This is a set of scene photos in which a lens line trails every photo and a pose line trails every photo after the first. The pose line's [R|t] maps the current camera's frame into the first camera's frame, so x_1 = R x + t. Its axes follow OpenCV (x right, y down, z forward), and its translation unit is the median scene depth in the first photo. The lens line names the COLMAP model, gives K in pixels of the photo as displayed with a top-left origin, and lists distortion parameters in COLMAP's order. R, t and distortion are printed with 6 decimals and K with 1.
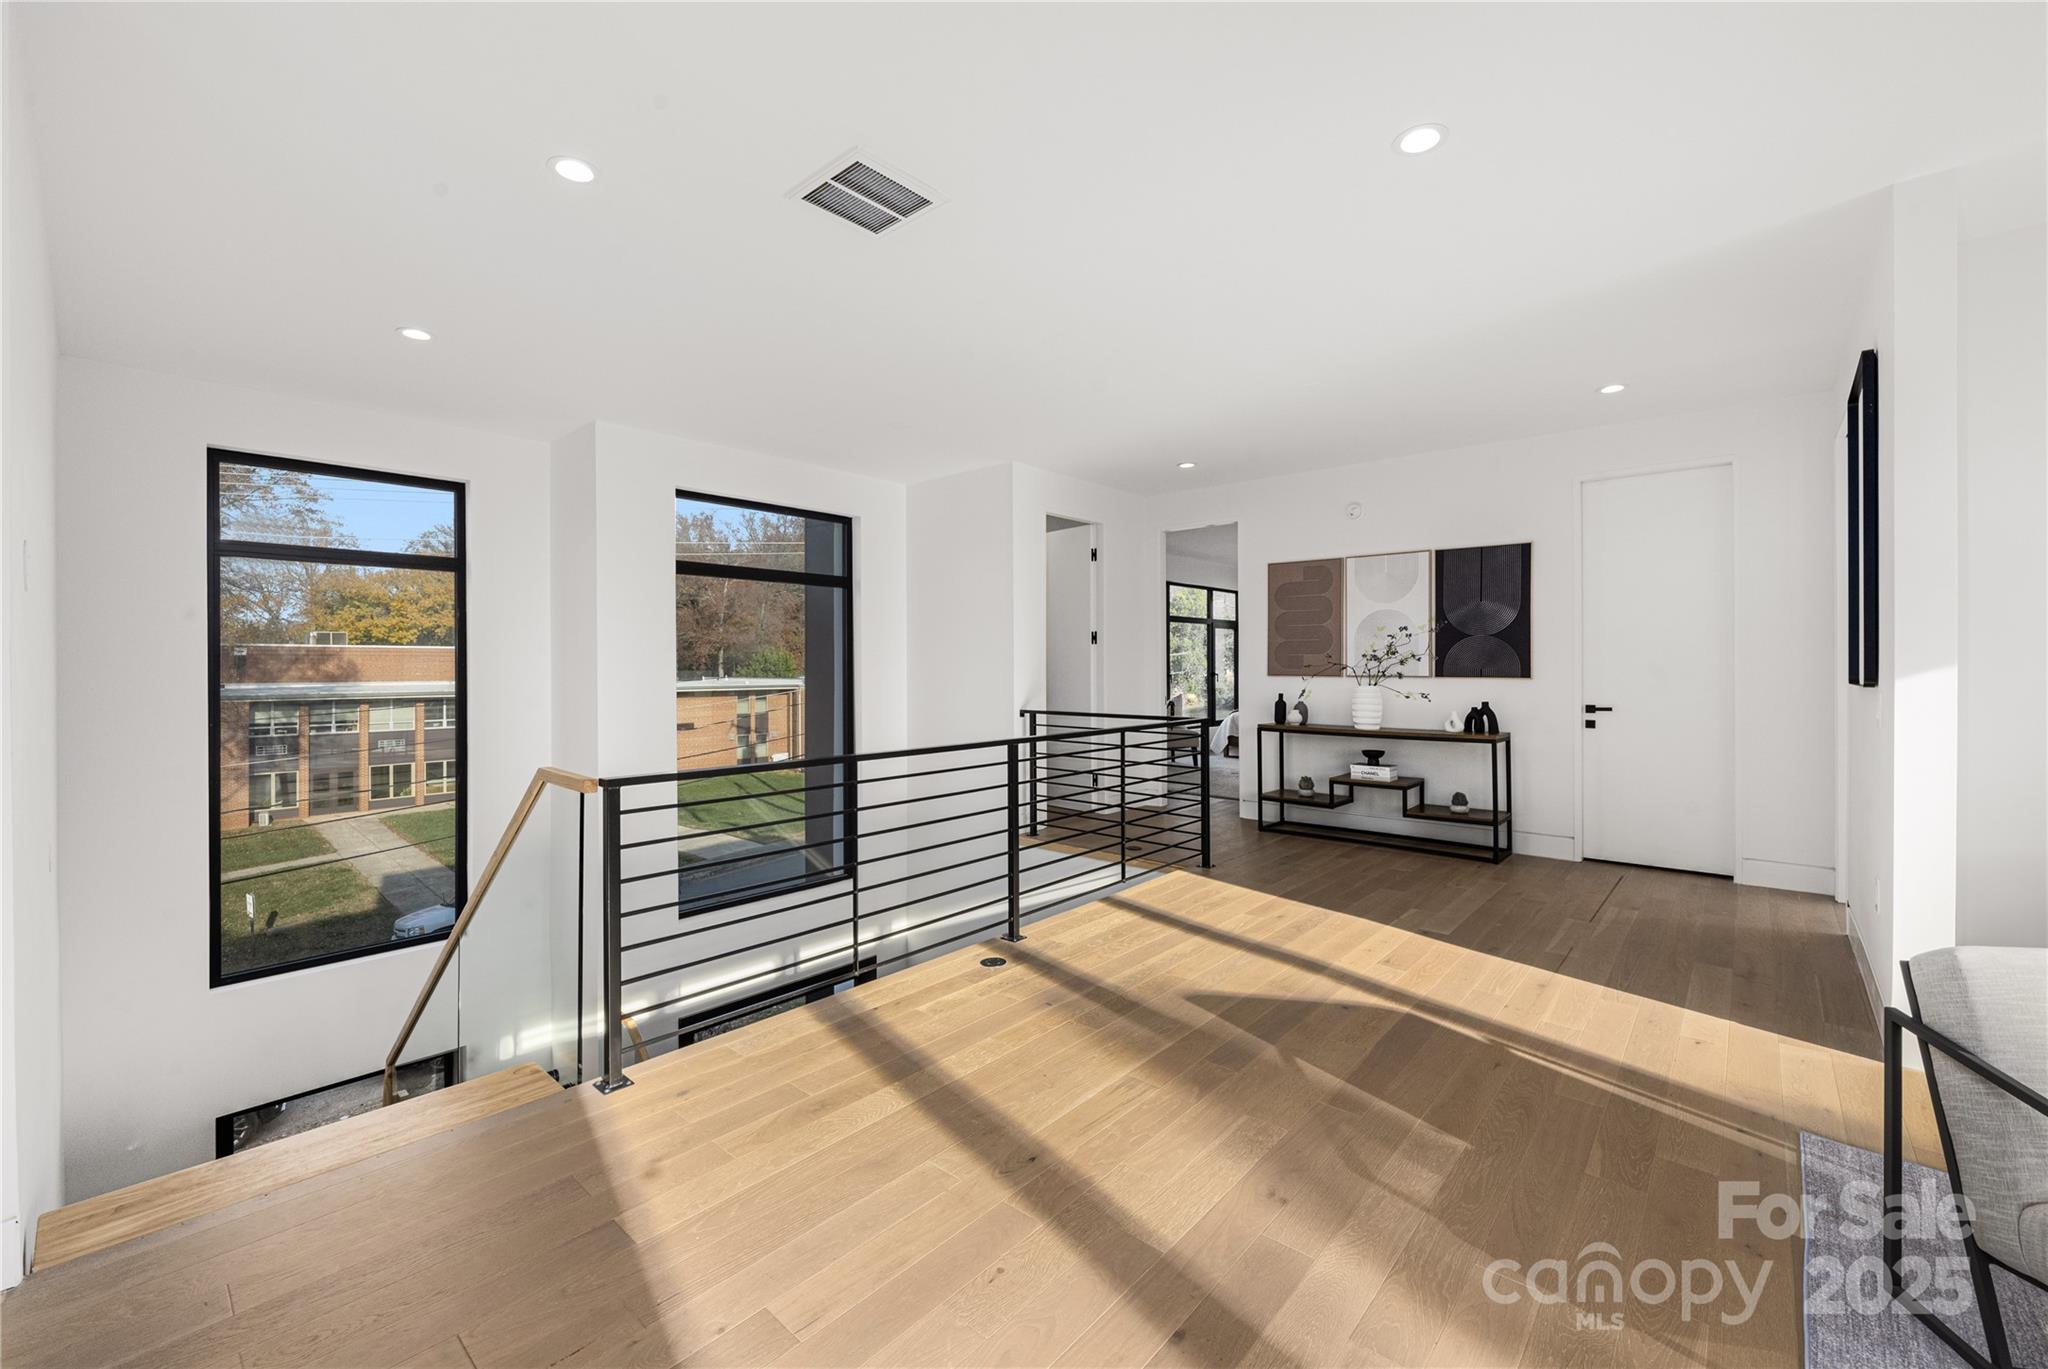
lens RADIAL K [[842.0, 0, 1034.9], [0, 842.0, 668.0], [0, 0, 1]] dist [-0.013029, 0.000113]
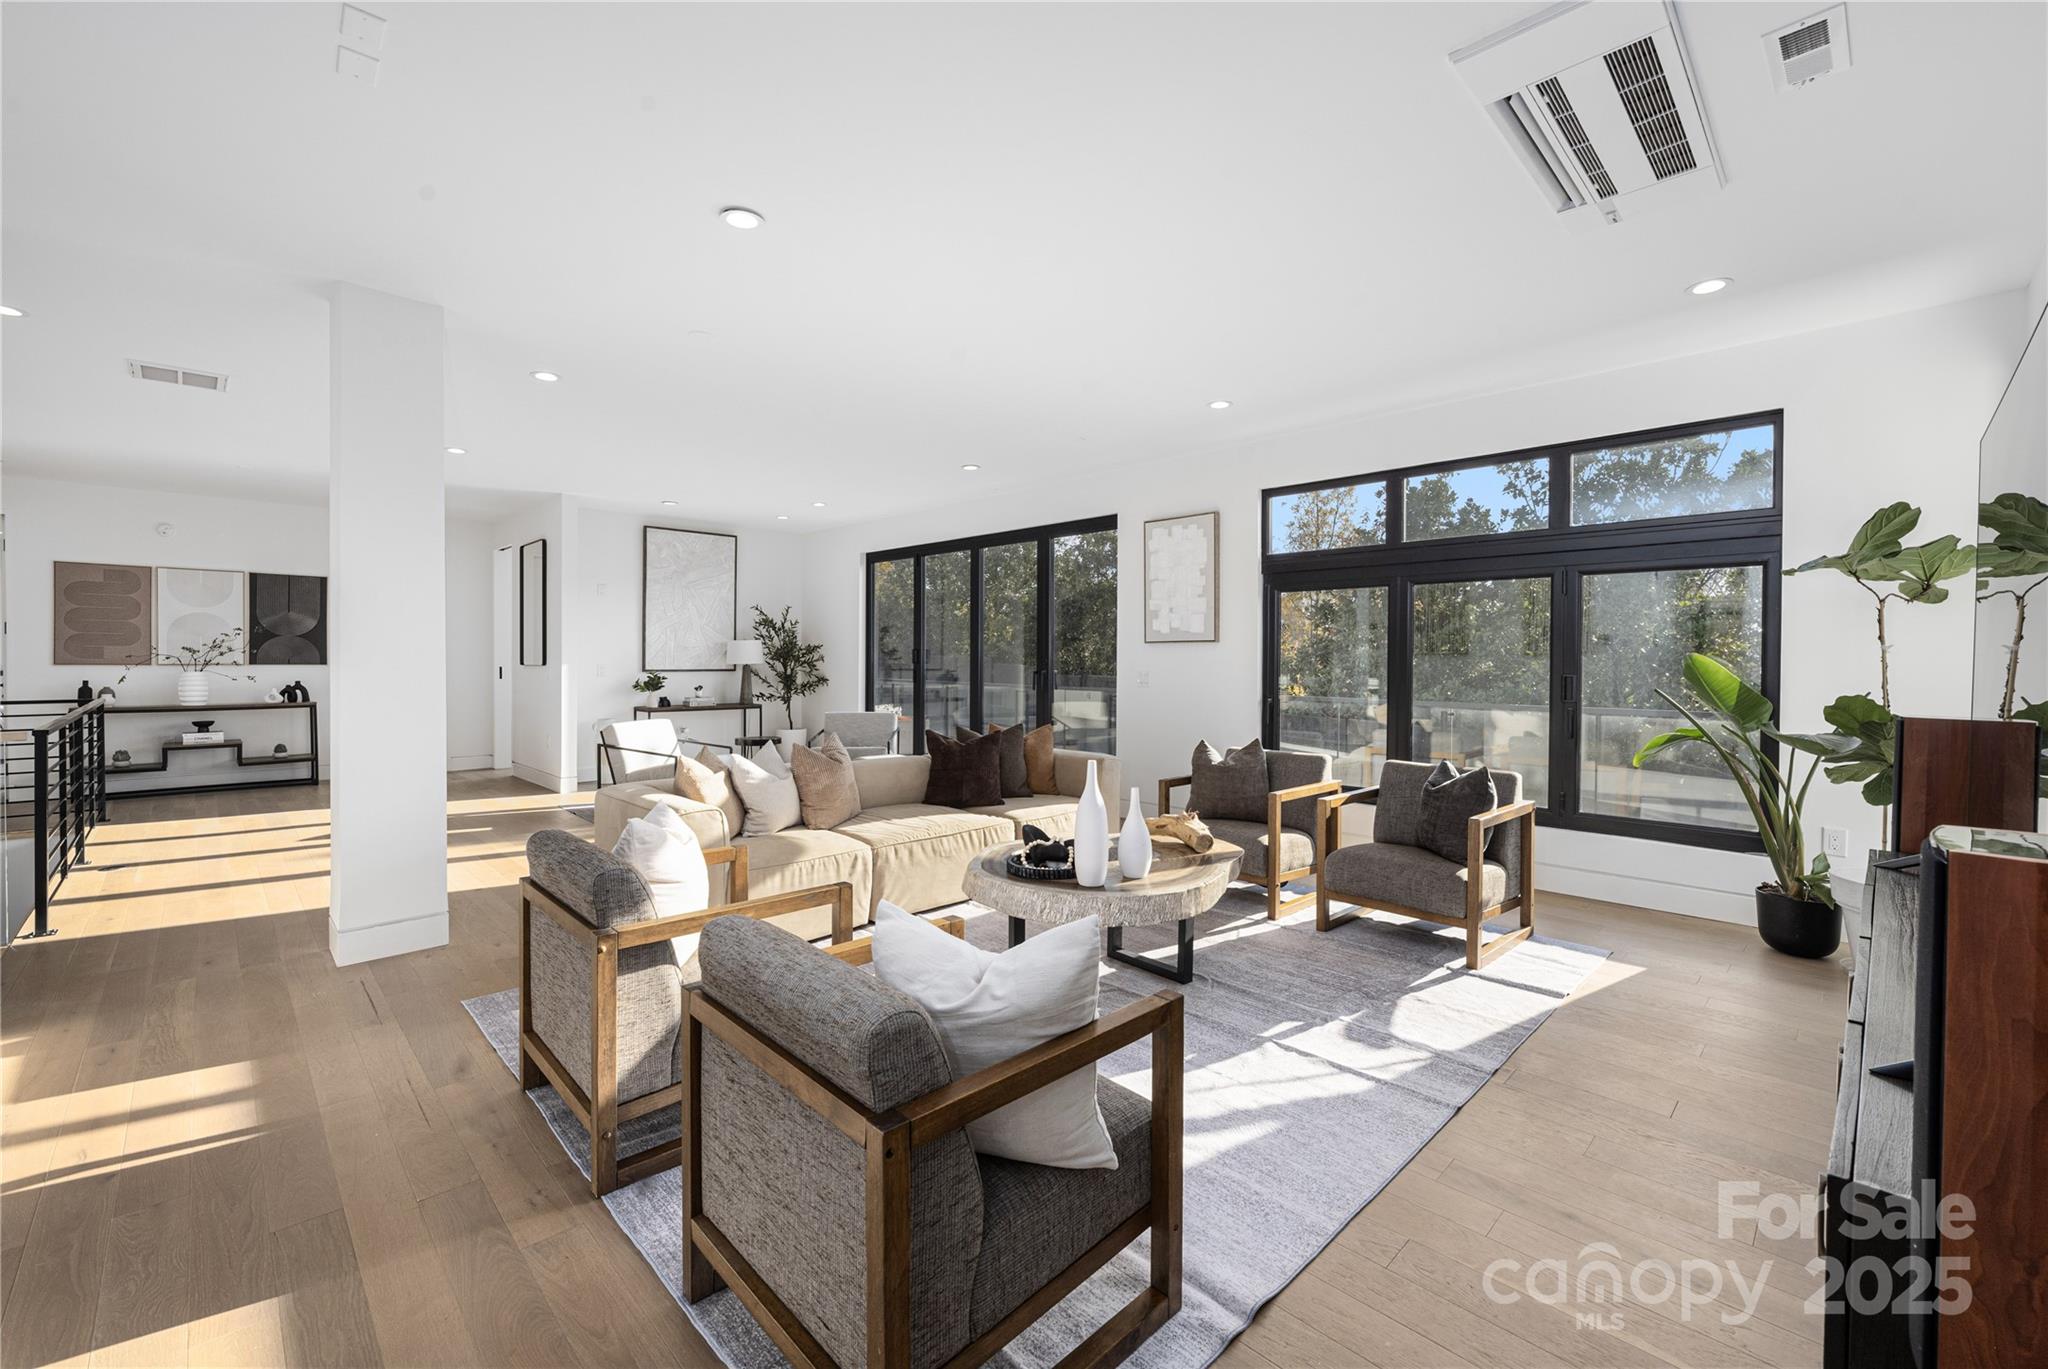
lens RADIAL K [[842.0, 0, 1007.9], [0, 842.0, 669.7], [0, 0, 1]] dist [-0.013029, 0.000113]
pose [[0.086183, -0.008517, 0.996243, -0.771914], [-0.000841, 0.999962, 0.008622, 0.006237], [-0.996279, -0.001581, 0.086172, -0.354188]]
